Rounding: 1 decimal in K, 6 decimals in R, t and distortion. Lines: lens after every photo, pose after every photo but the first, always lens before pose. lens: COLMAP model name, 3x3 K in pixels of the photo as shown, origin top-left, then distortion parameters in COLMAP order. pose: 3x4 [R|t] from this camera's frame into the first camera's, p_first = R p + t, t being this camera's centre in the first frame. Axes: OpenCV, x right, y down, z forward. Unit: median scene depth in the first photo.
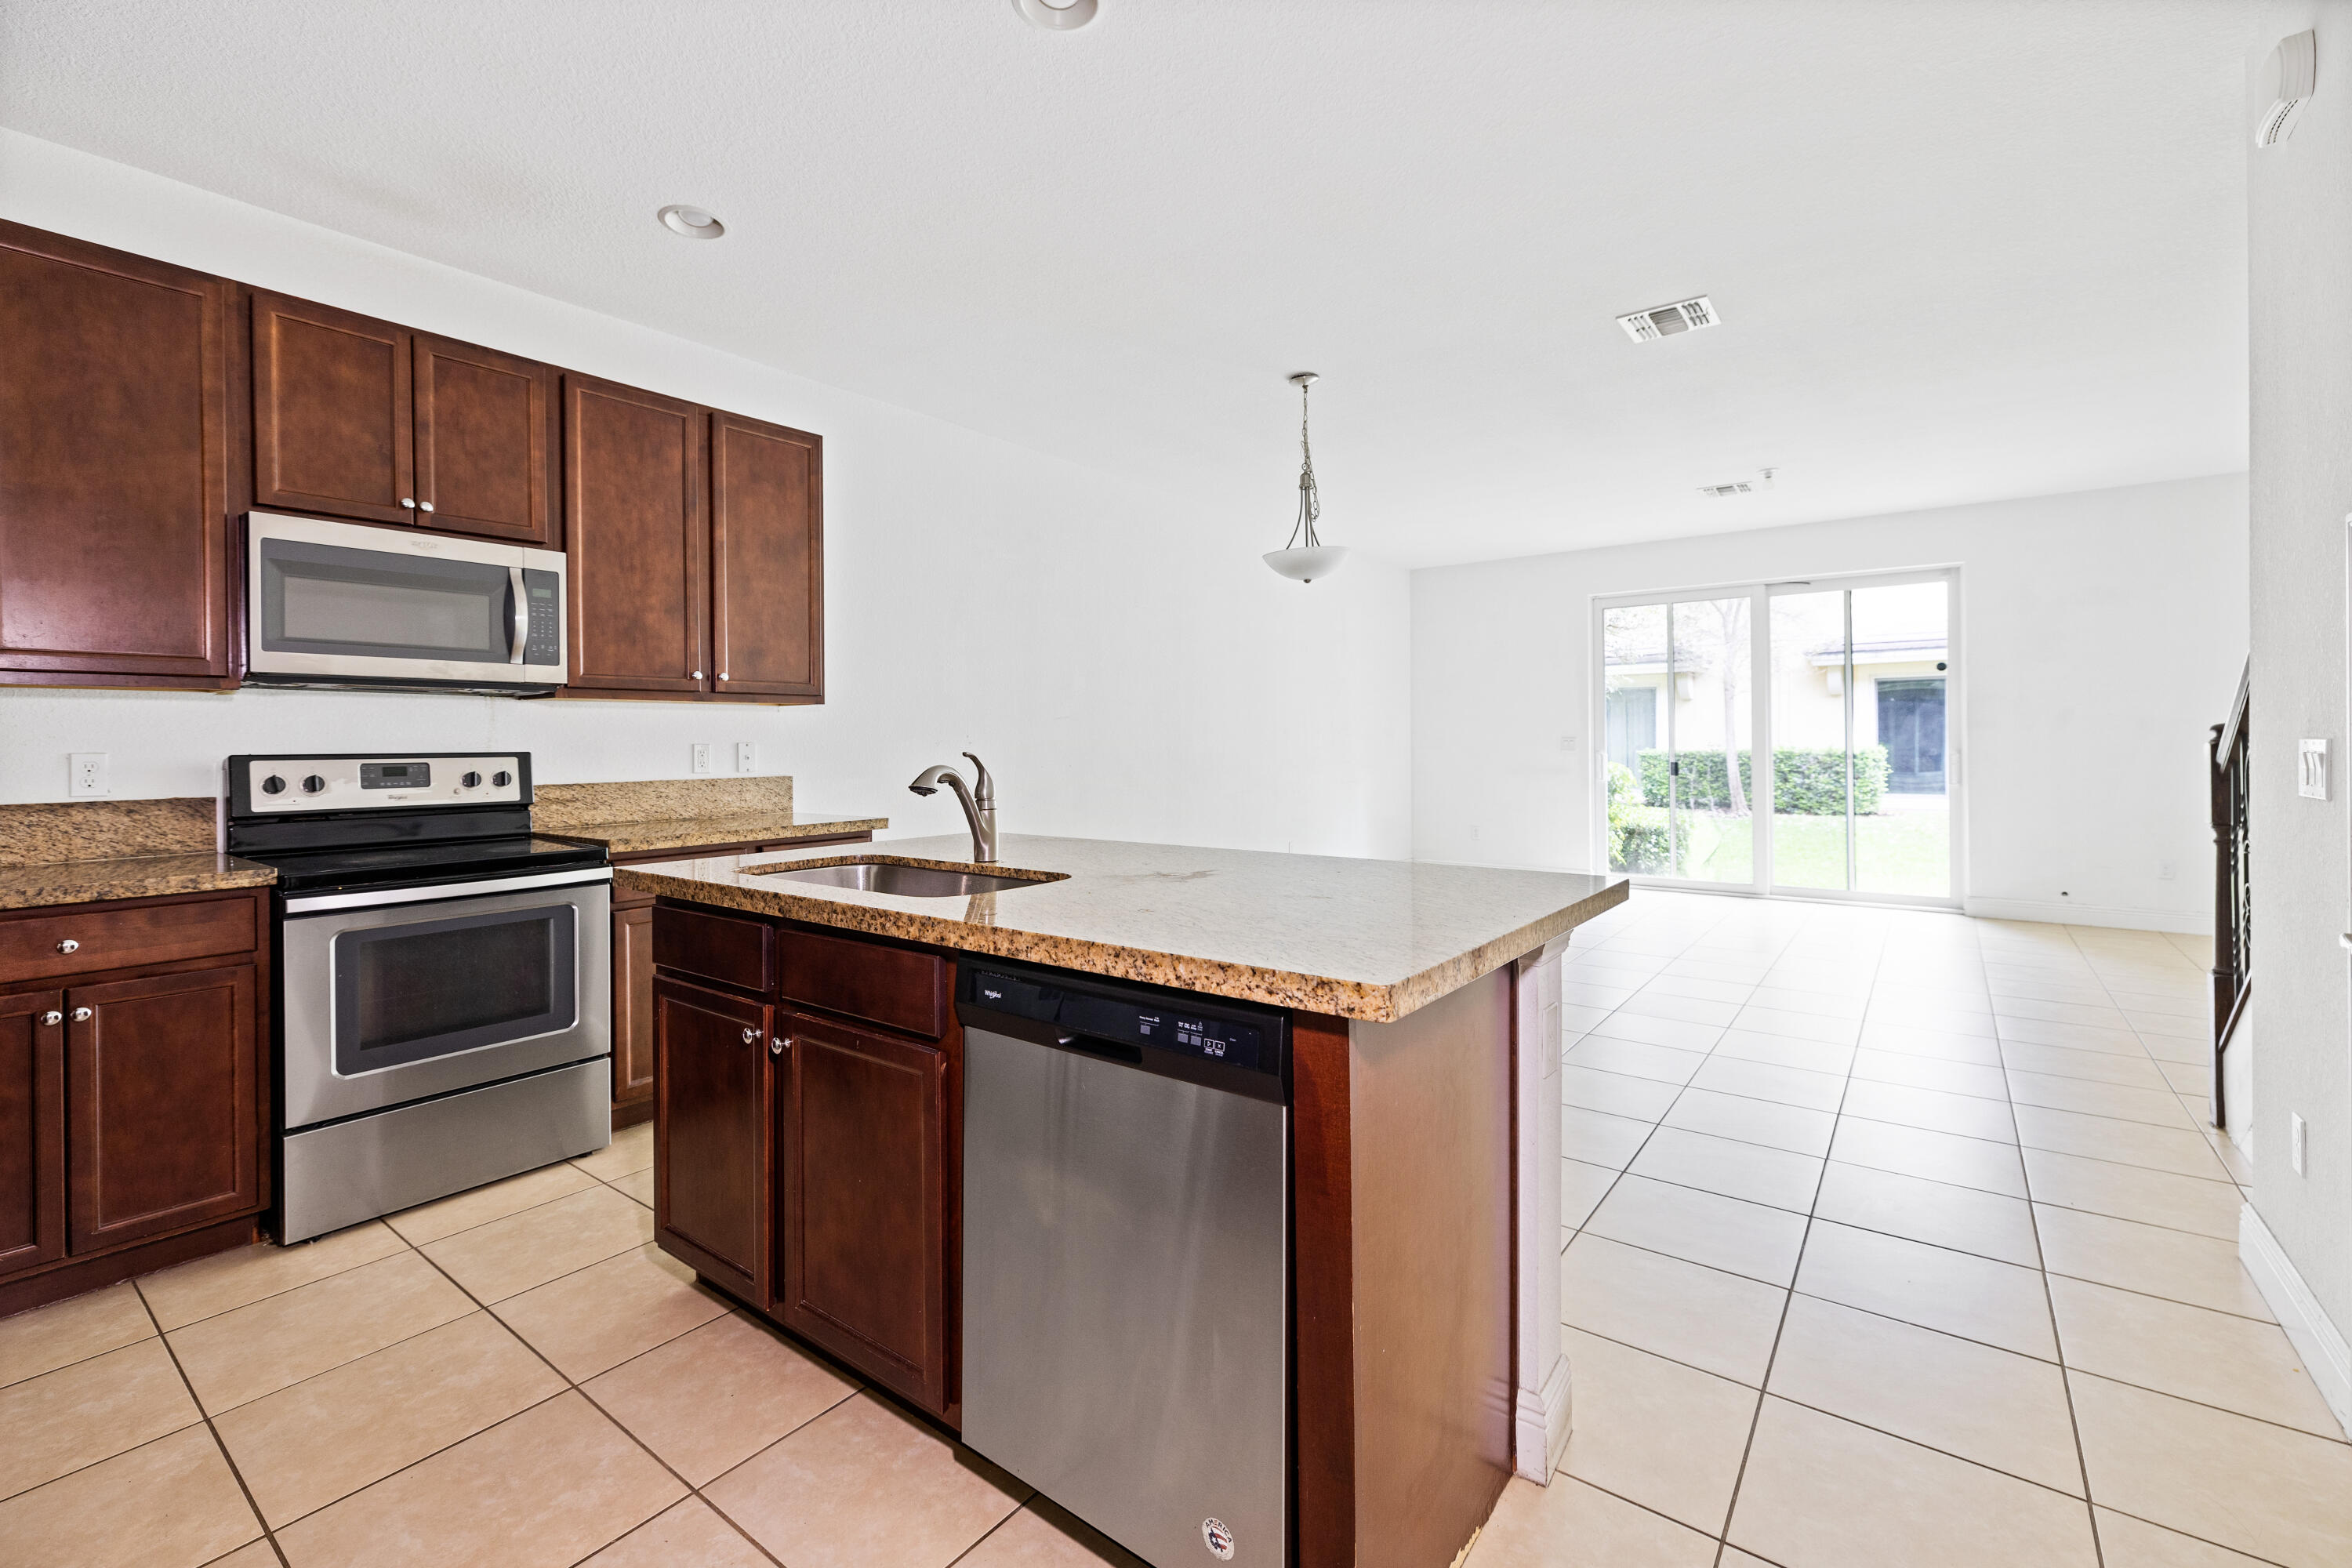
lens RADIAL K [[993.7, 0, 1127.0], [0, 993.7, 736.6], [0, 0, 1]] dist [0.002974, -0.000571]
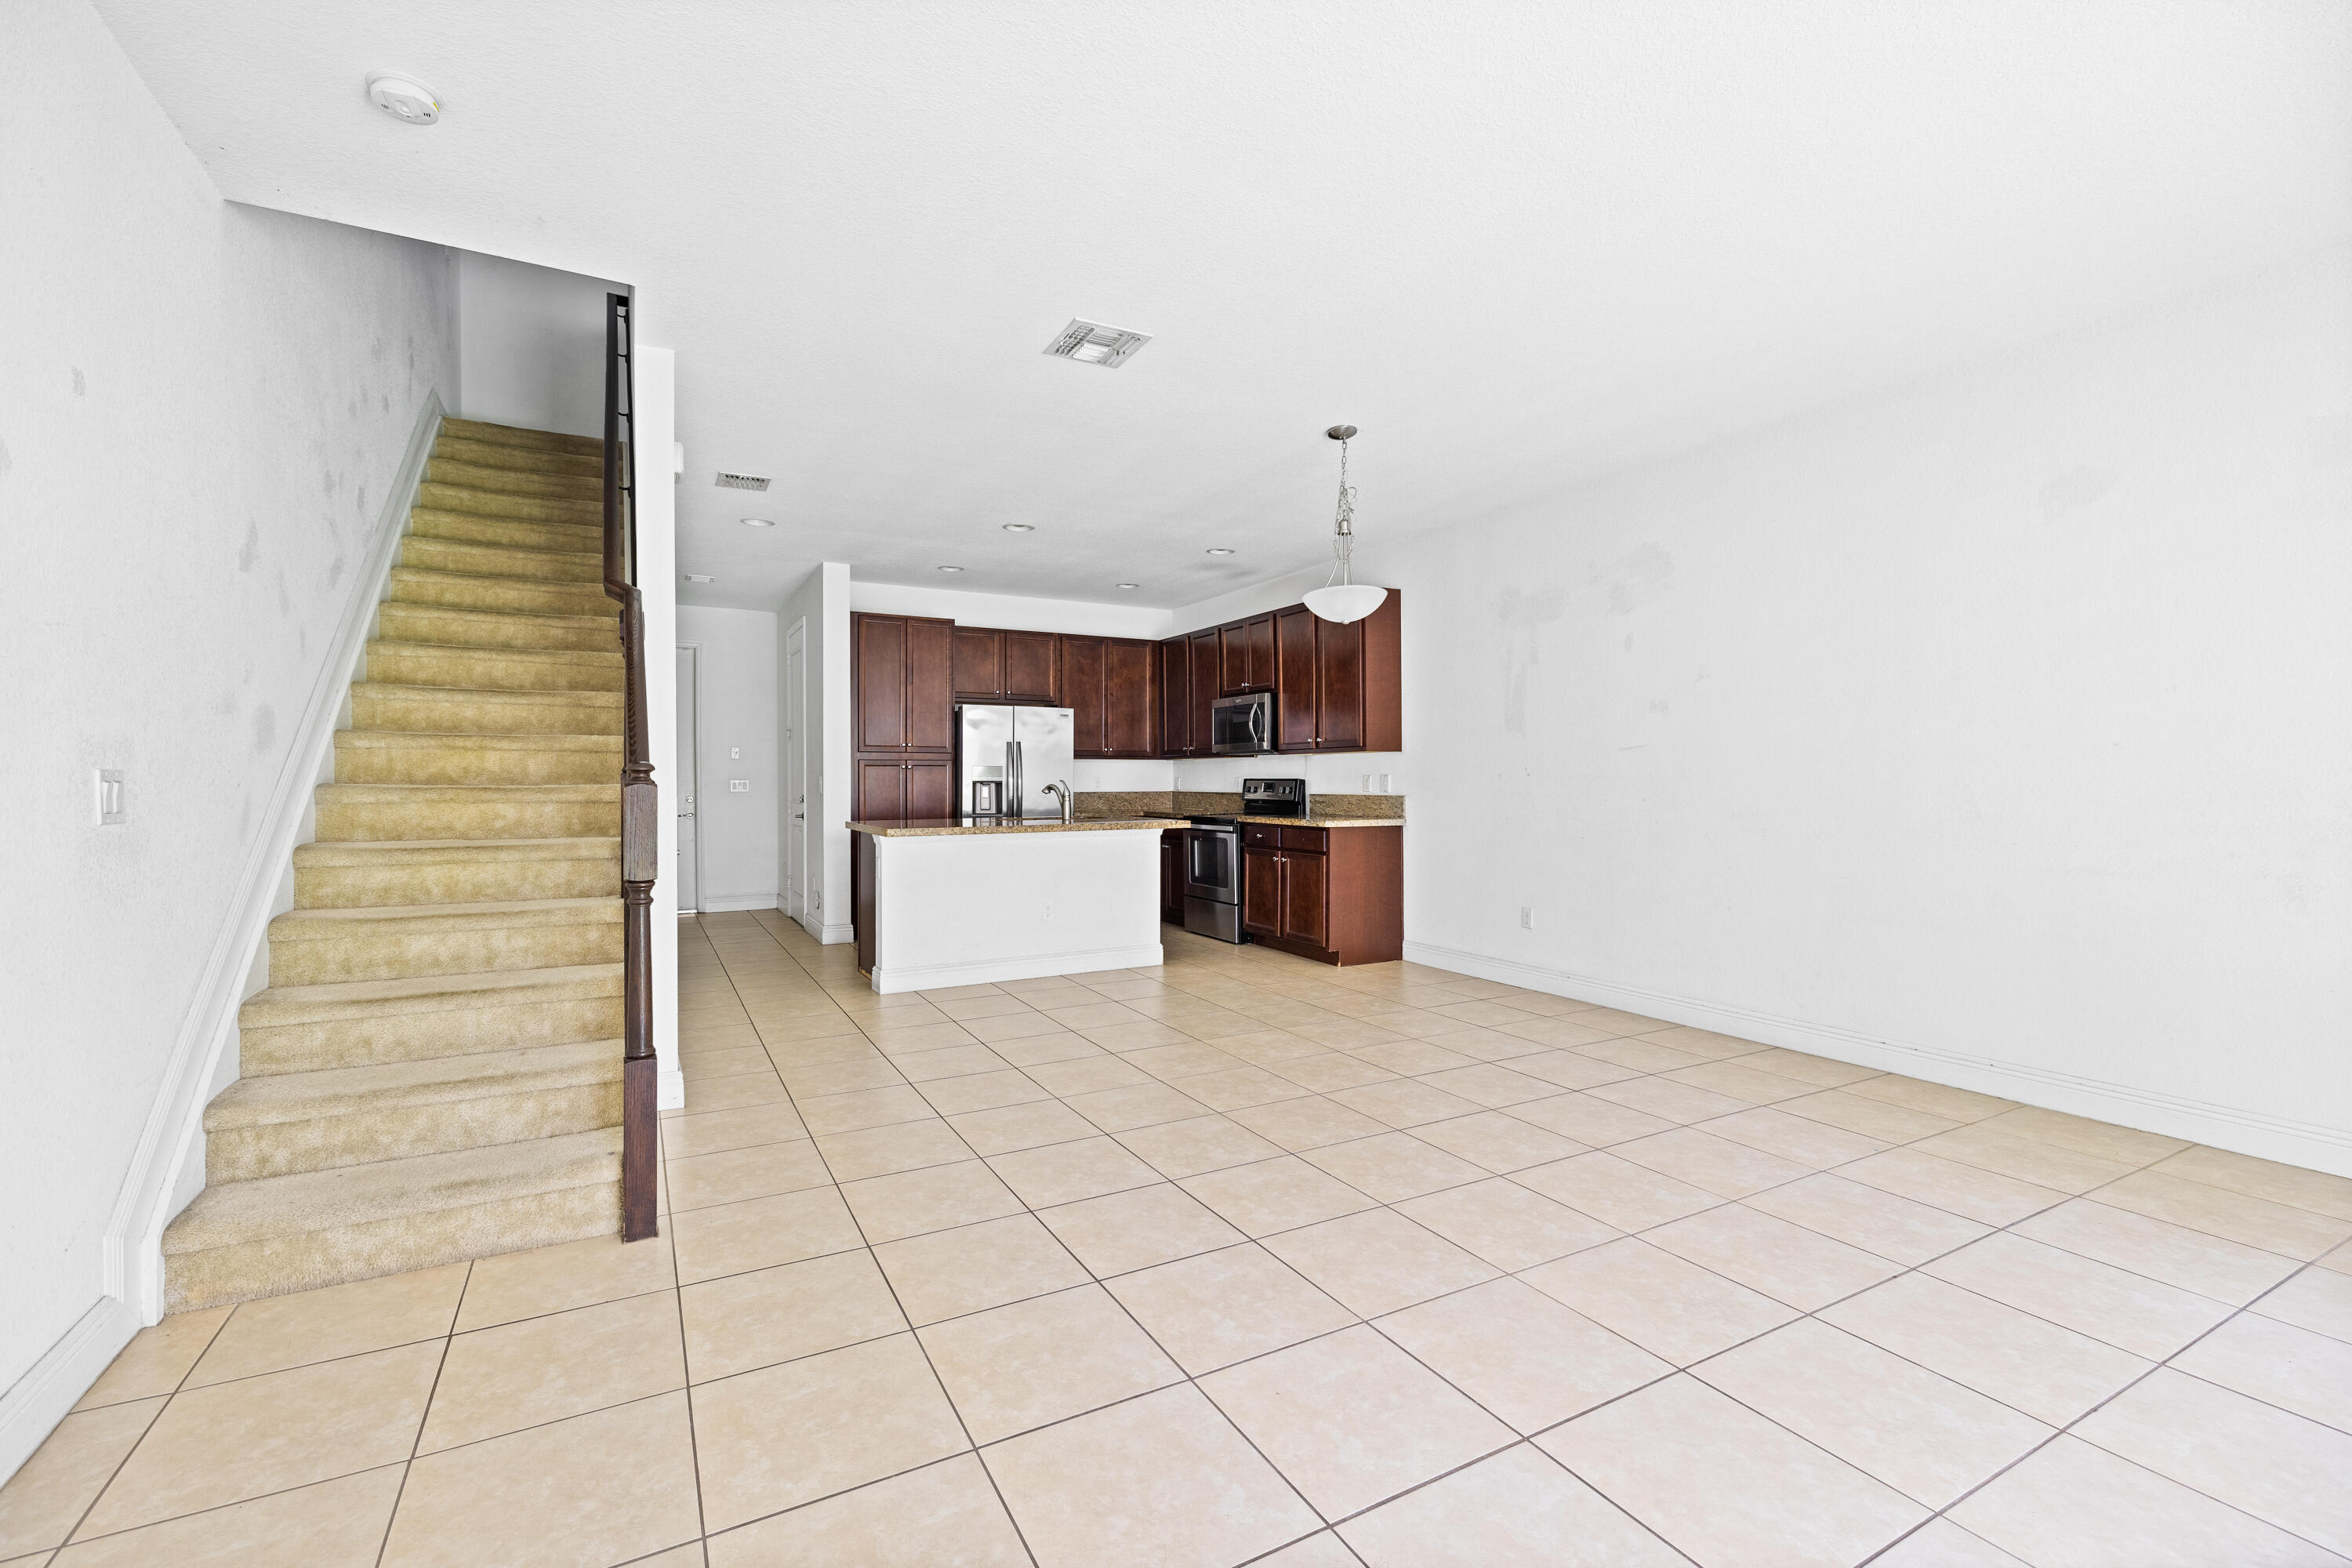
lens RADIAL K [[993.7, 0, 1156.4], [0, 993.7, 790.0], [0, 0, 1]] dist [0.002974, -0.000571]
pose [[-0.385062, 0.019257, -0.922690, 1.726747], [0.010334, 0.999810, 0.016553, 0.000240], [0.922833, -0.003161, -0.385188, 1.704775]]
